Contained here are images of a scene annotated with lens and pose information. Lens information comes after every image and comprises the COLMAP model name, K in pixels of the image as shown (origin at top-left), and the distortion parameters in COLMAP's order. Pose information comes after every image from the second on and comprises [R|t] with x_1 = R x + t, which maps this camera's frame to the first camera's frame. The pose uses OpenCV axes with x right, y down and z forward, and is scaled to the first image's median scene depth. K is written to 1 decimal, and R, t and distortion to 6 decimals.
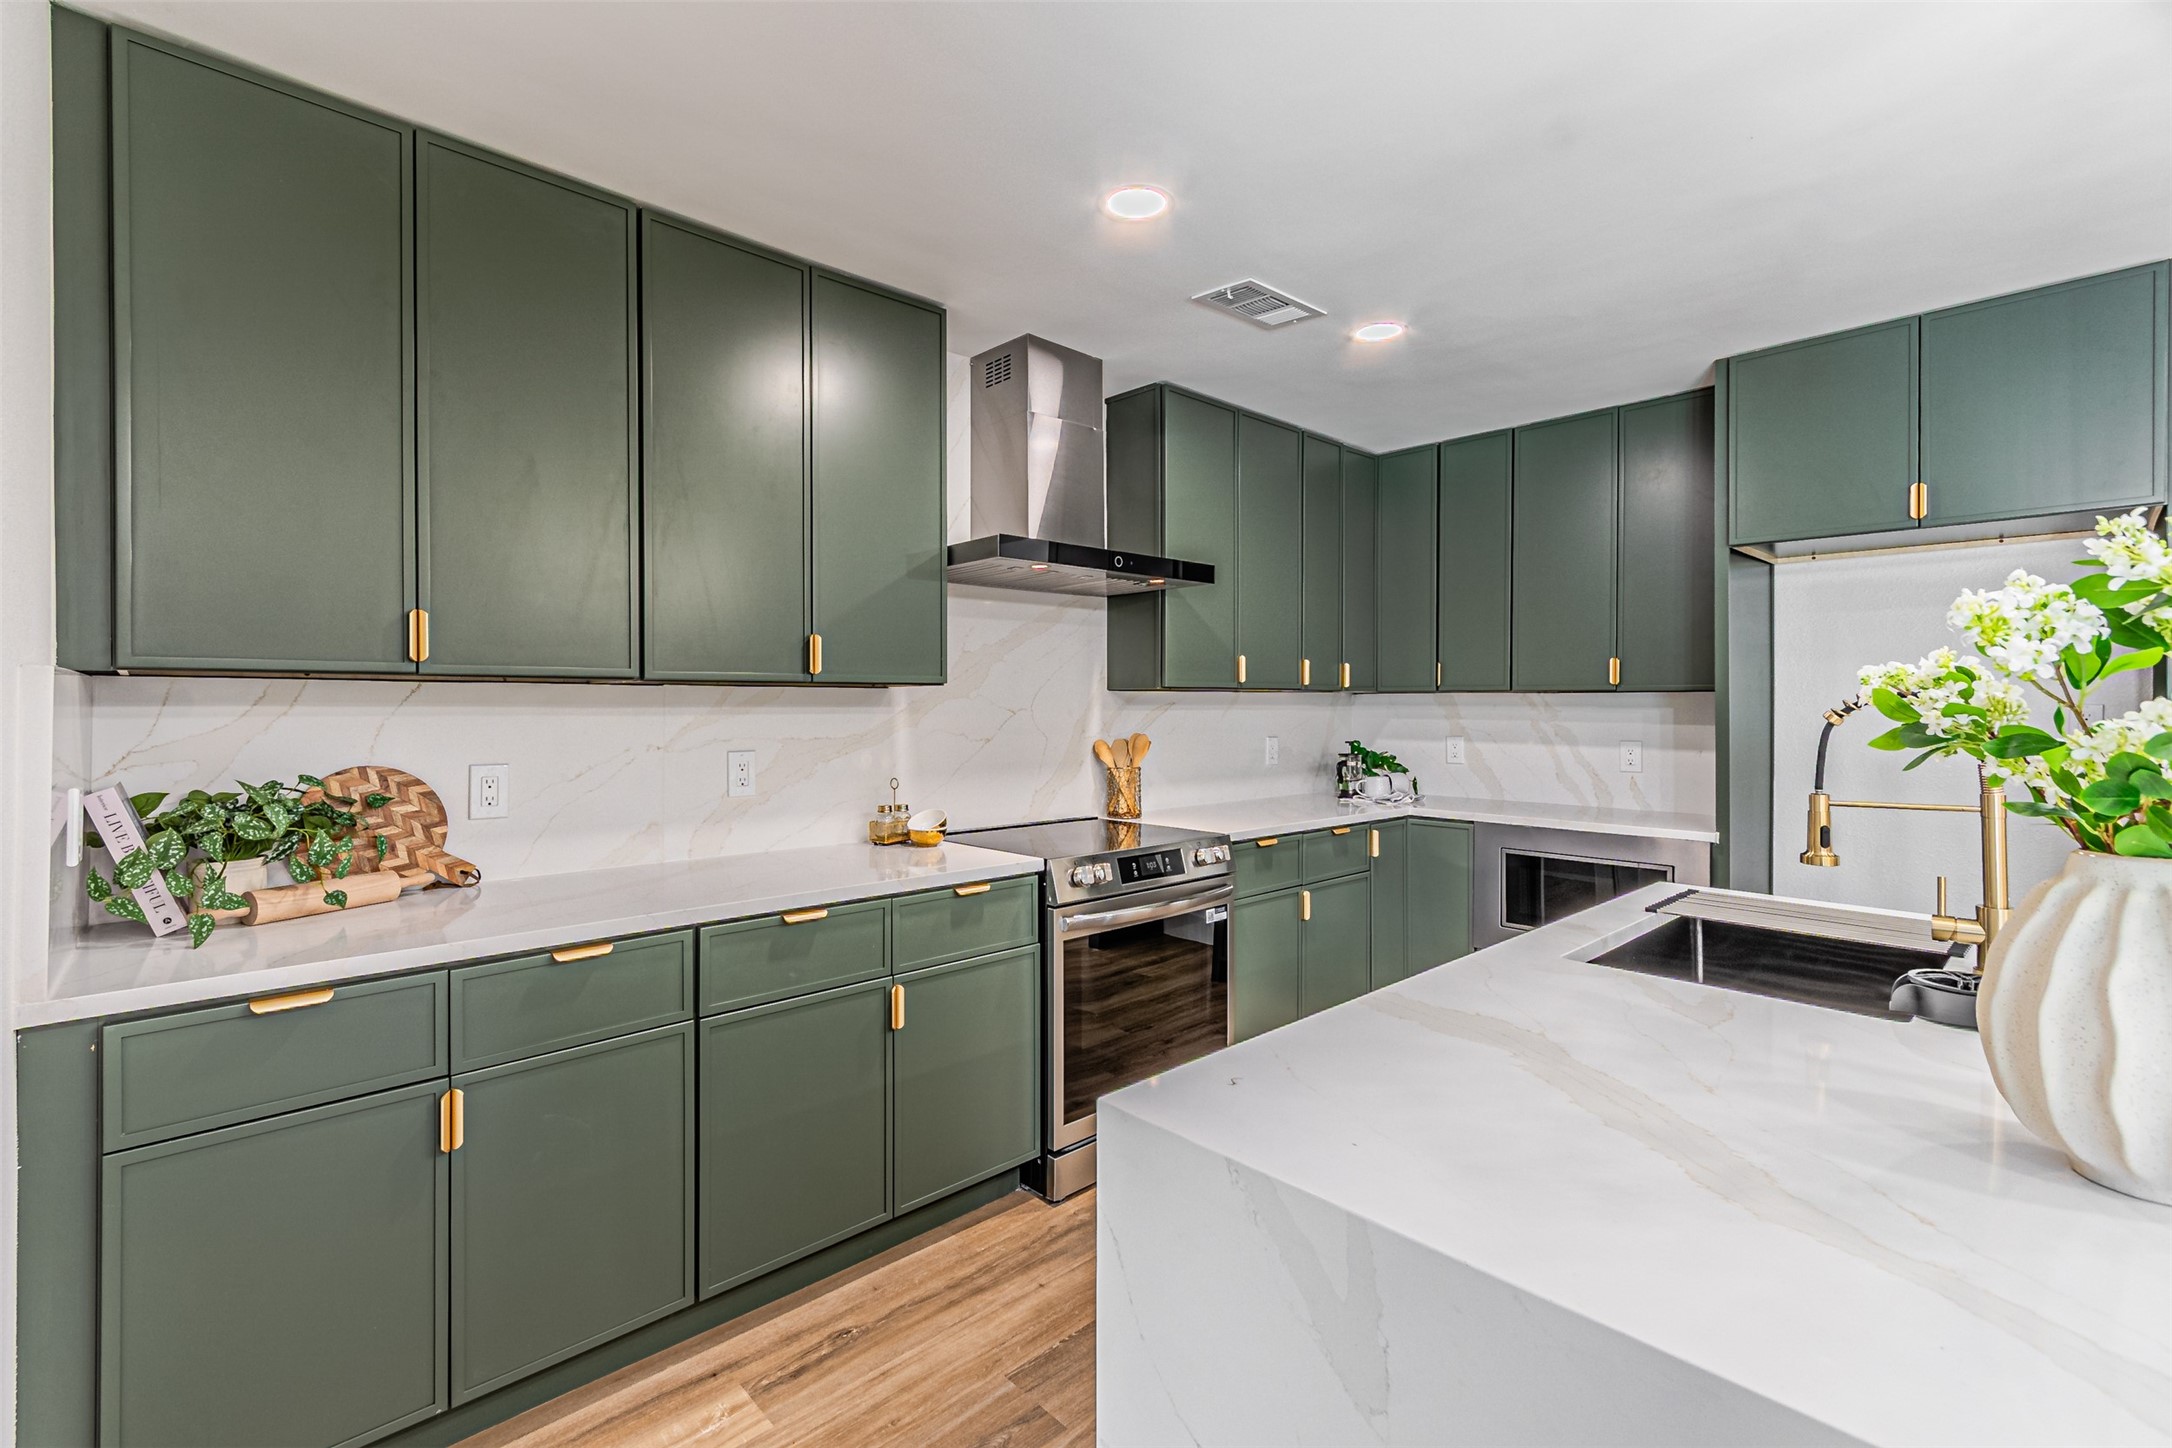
lens RADIAL K [[969.1, 0, 1068.0], [0, 969.1, 707.7], [0, 0, 1]] dist [0.011414, -0.003910]
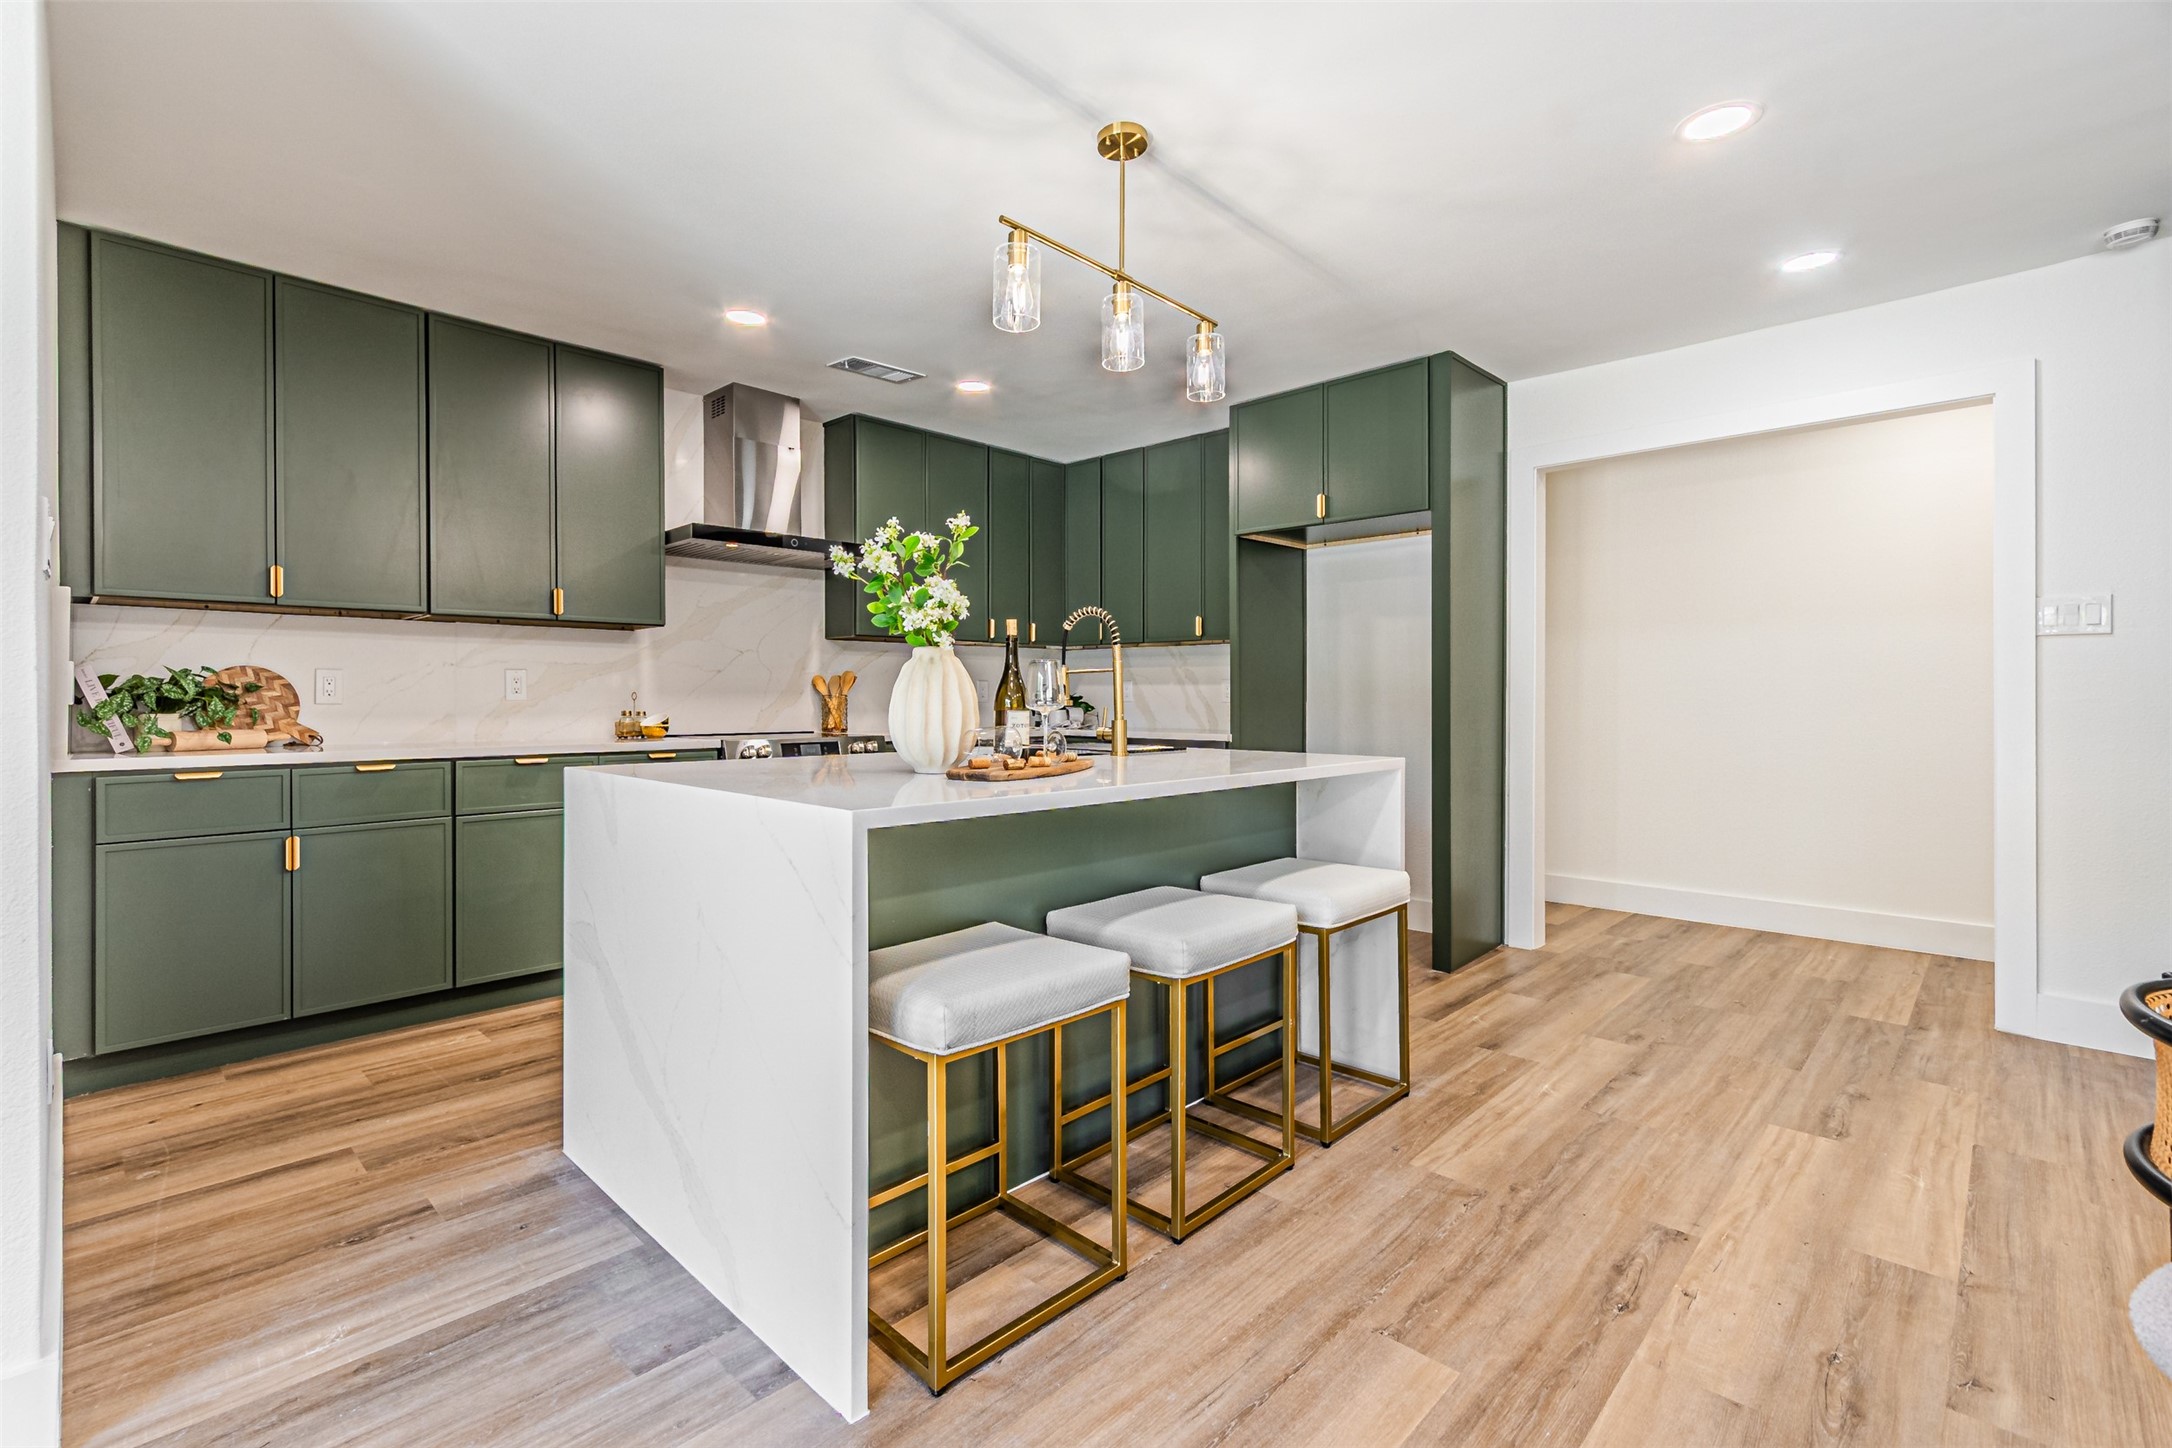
lens RADIAL K [[969.1, 0, 1047.0], [0, 969.1, 697.8], [0, 0, 1]] dist [0.011414, -0.003910]
pose [[0.998845, 0.000422, 0.048046, 0.440844], [-0.000555, 0.999996, 0.002757, 0.093137], [-0.048045, -0.002780, 0.998841, -0.563984]]
